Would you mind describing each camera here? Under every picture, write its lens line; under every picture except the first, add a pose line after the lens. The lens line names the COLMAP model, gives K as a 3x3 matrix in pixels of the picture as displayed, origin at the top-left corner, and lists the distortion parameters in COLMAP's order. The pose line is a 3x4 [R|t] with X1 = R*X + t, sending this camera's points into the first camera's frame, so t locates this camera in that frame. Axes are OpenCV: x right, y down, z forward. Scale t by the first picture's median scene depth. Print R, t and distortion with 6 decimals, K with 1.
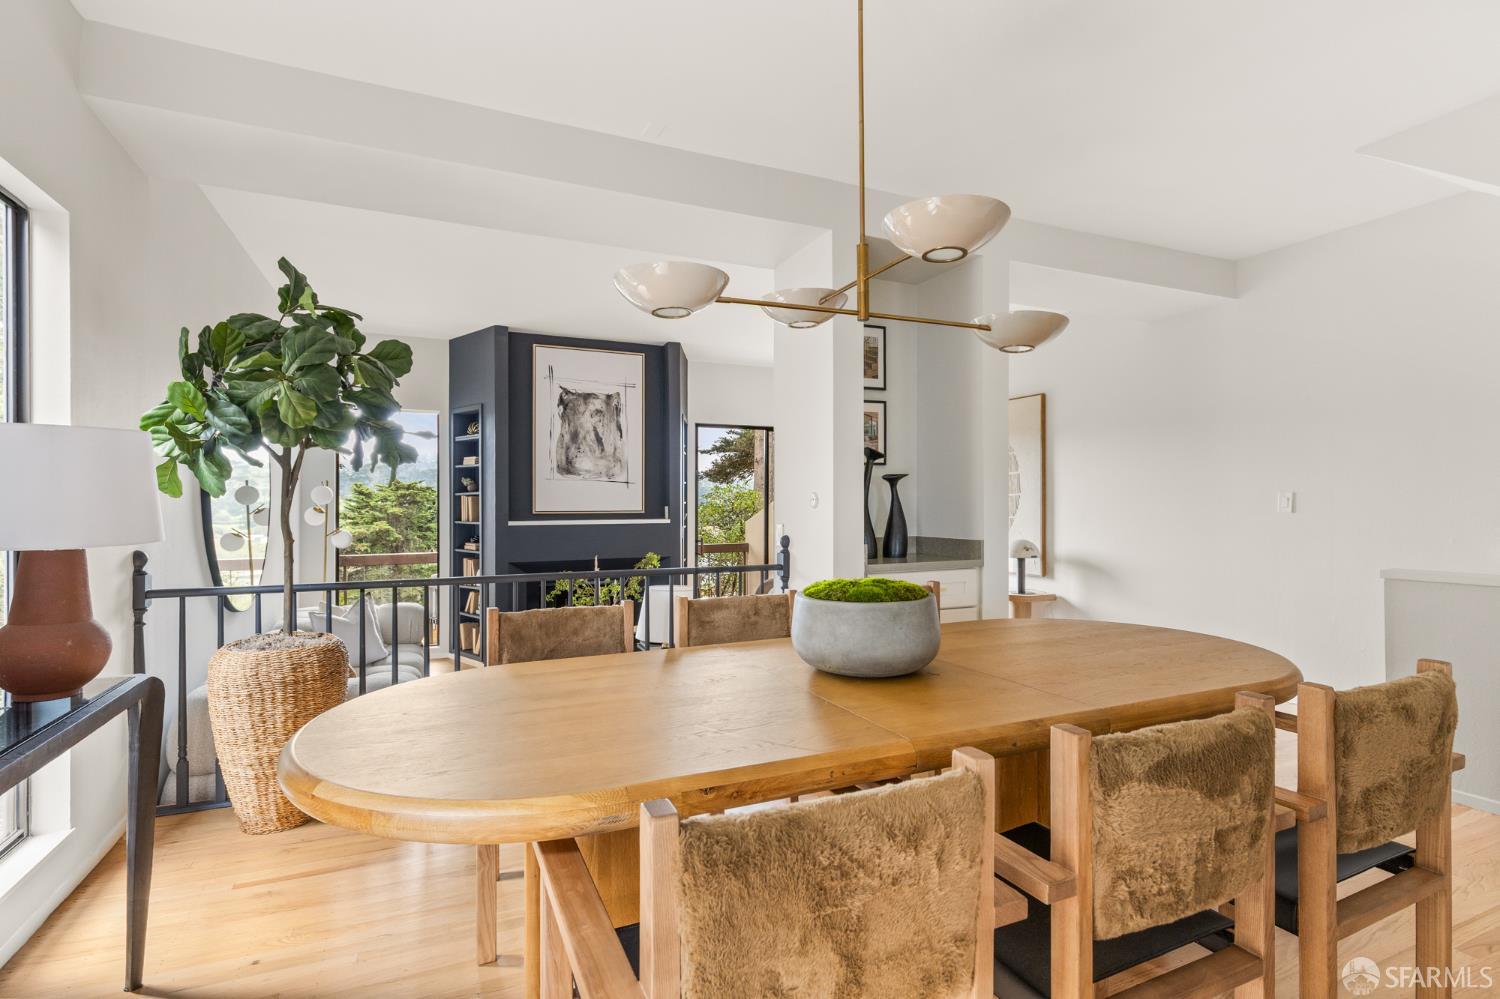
lens RADIAL K [[740.3, 0, 735.7], [0, 740.3, 491.1], [0, 0, 1]] dist [0.000419, -0.000250]
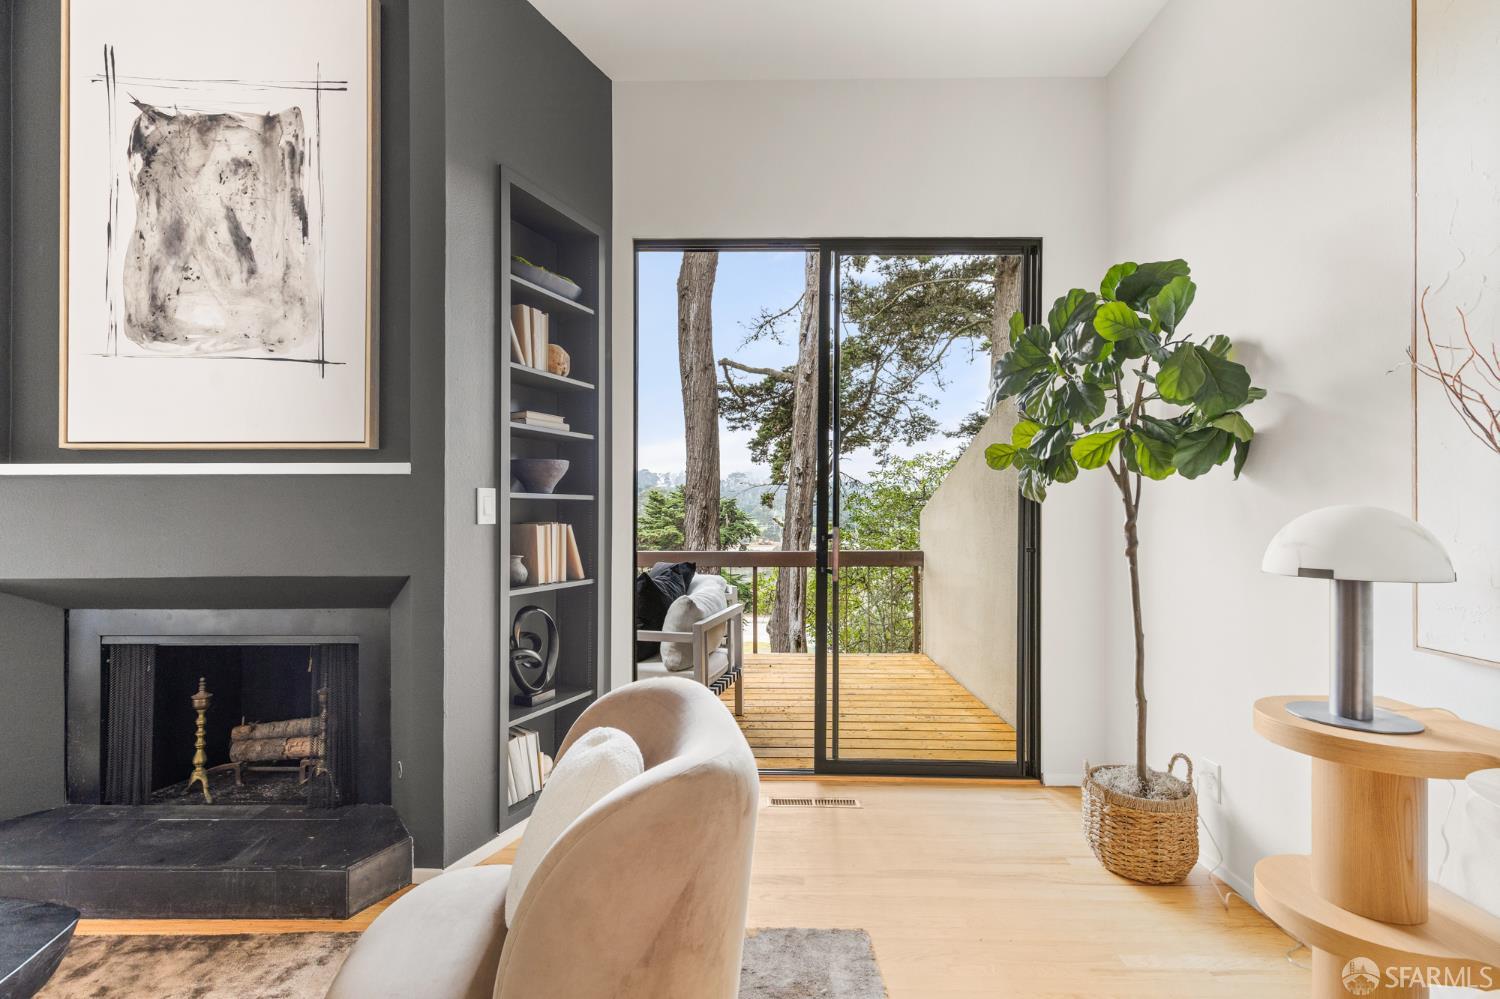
lens RADIAL K [[670.9, 0, 738.0], [0, 670.9, 515.7], [0, 0, 1]] dist [0.004045, -0.000342]
pose [[0.906333, 0.003500, -0.422549, 0.174051], [0.004867, 0.999813, 0.018722, 0.058587], [0.422536, -0.019025, 0.906147, 0.812476]]
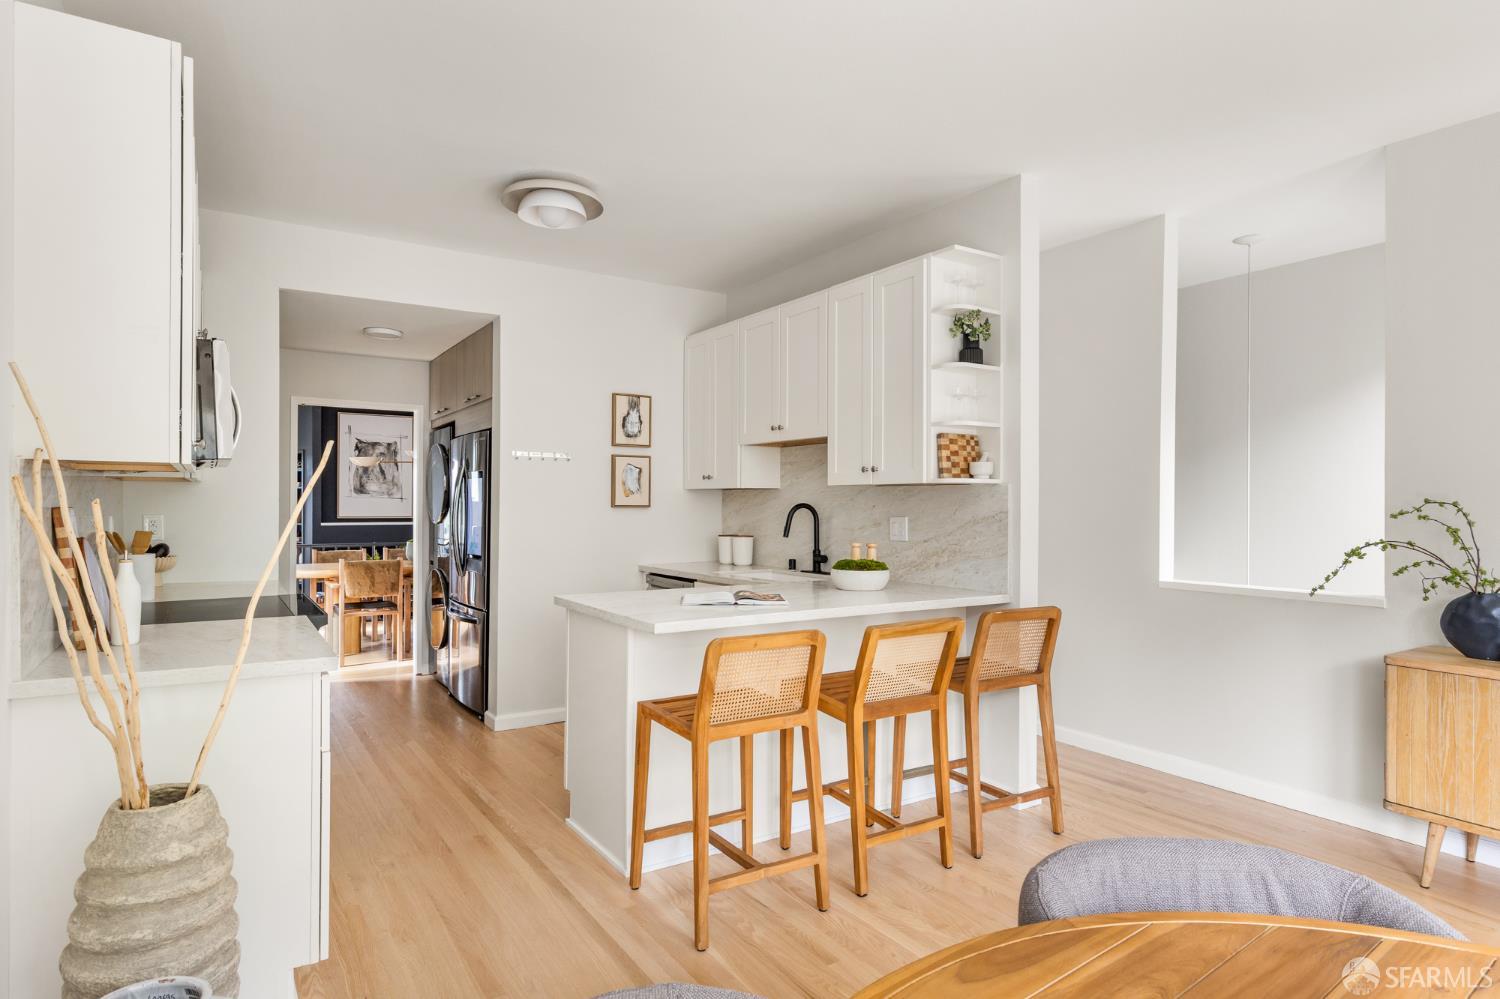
lens RADIAL K [[816.3, 0, 745.1], [0, 816.3, 501.3], [0, 0, 1]] dist [-0.007666, 0.001244]
pose [[0.985892, 0.004393, 0.167328, 0.293393], [-0.005948, 0.999944, 0.008792, -0.026065], [-0.167280, -0.009663, 0.985862, -0.863791]]
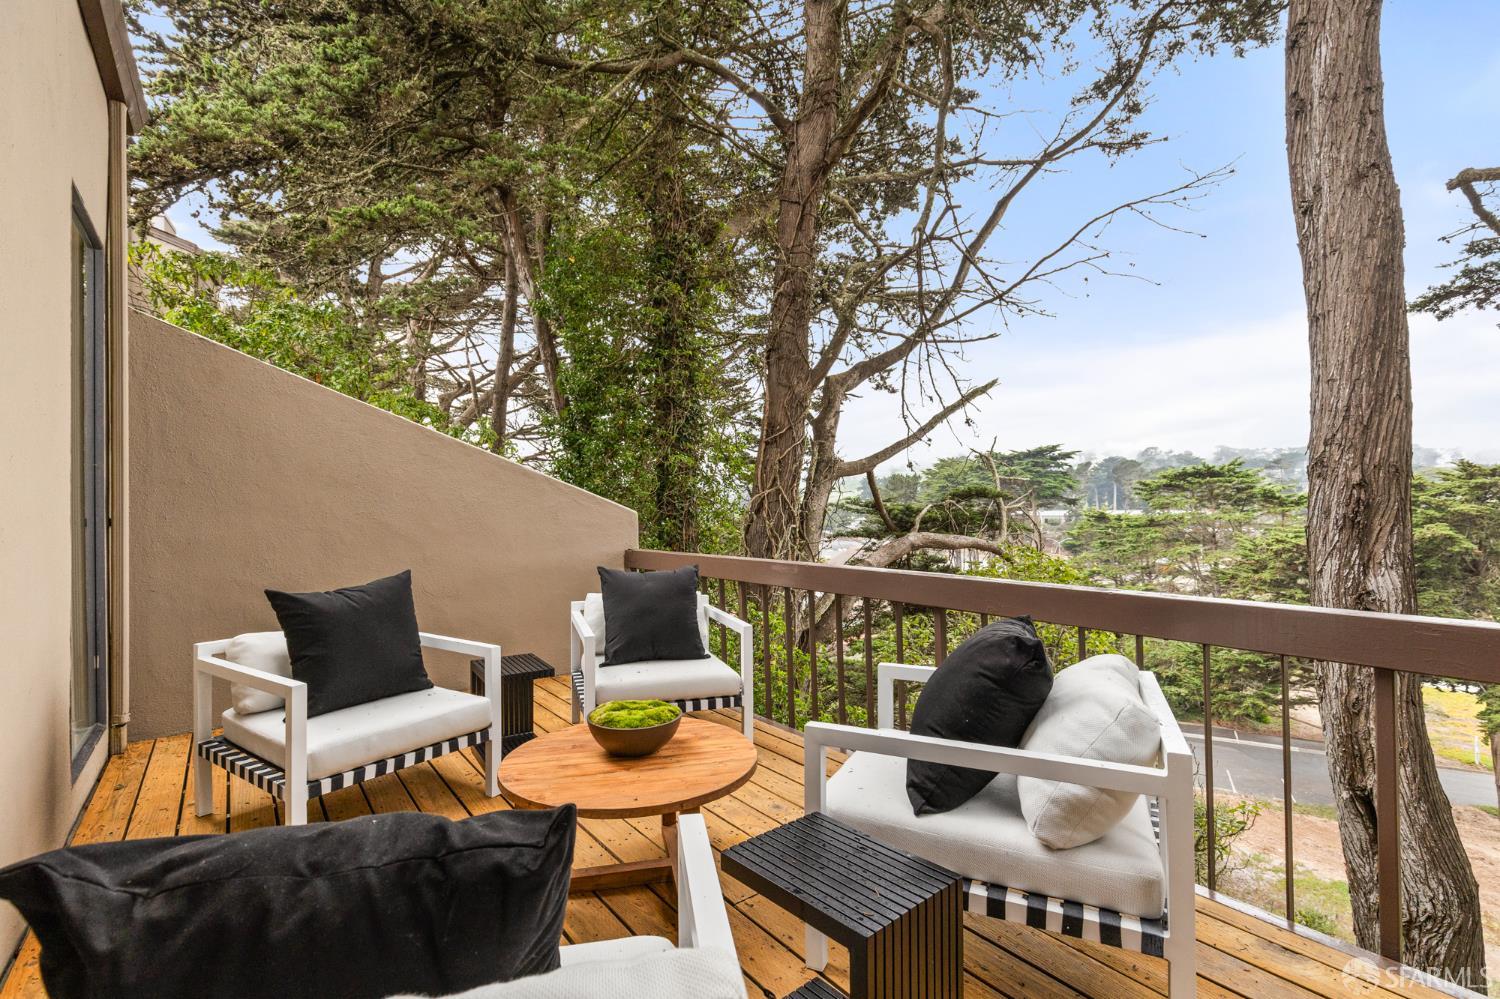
lens RADIAL K [[670.9, 0, 759.5], [0, 670.9, 499.3], [0, 0, 1]] dist [0.004045, -0.000342]
pose [[0.222909, -0.009673, -0.974791, 0.020746], [0.014765, 0.999870, -0.006546, 0.073246], [0.974727, -0.012934, 0.223023, 1.317940]]
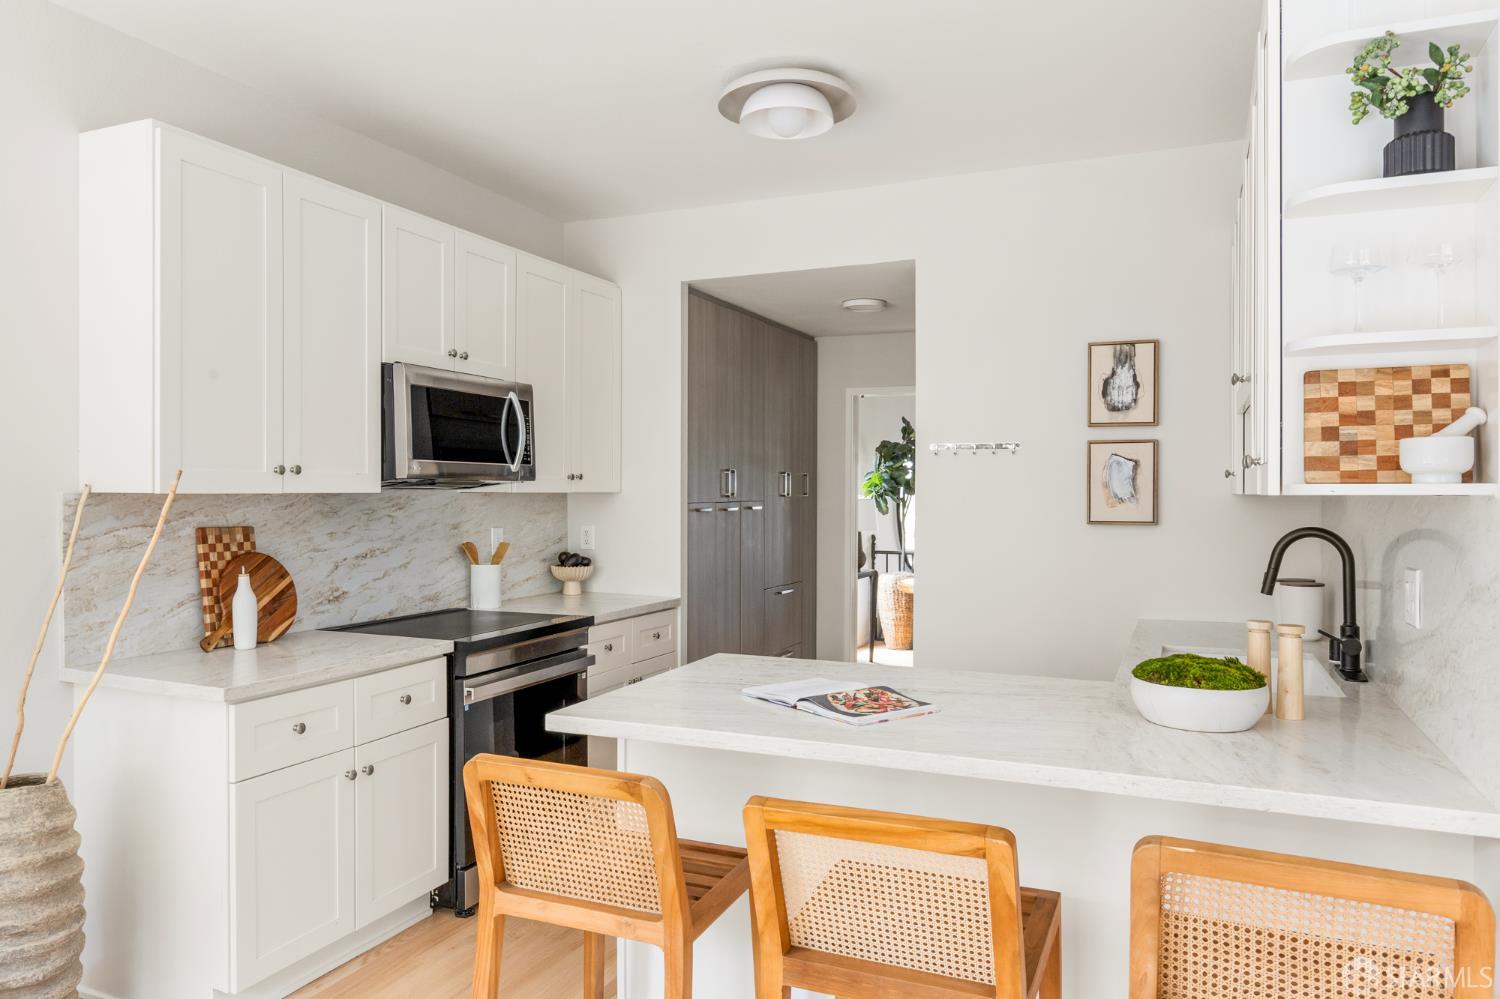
lens RADIAL K [[1025.4, 0, 753.3], [0, 1025.4, 492.9], [0, 0, 1]] dist [-0.001323, -0.000760]
pose [[0.676811, 0.004434, -0.736144, 0.606155], [0.003650, 0.999949, 0.009379, -0.037624], [0.736148, -0.009035, 0.676760, -0.650691]]
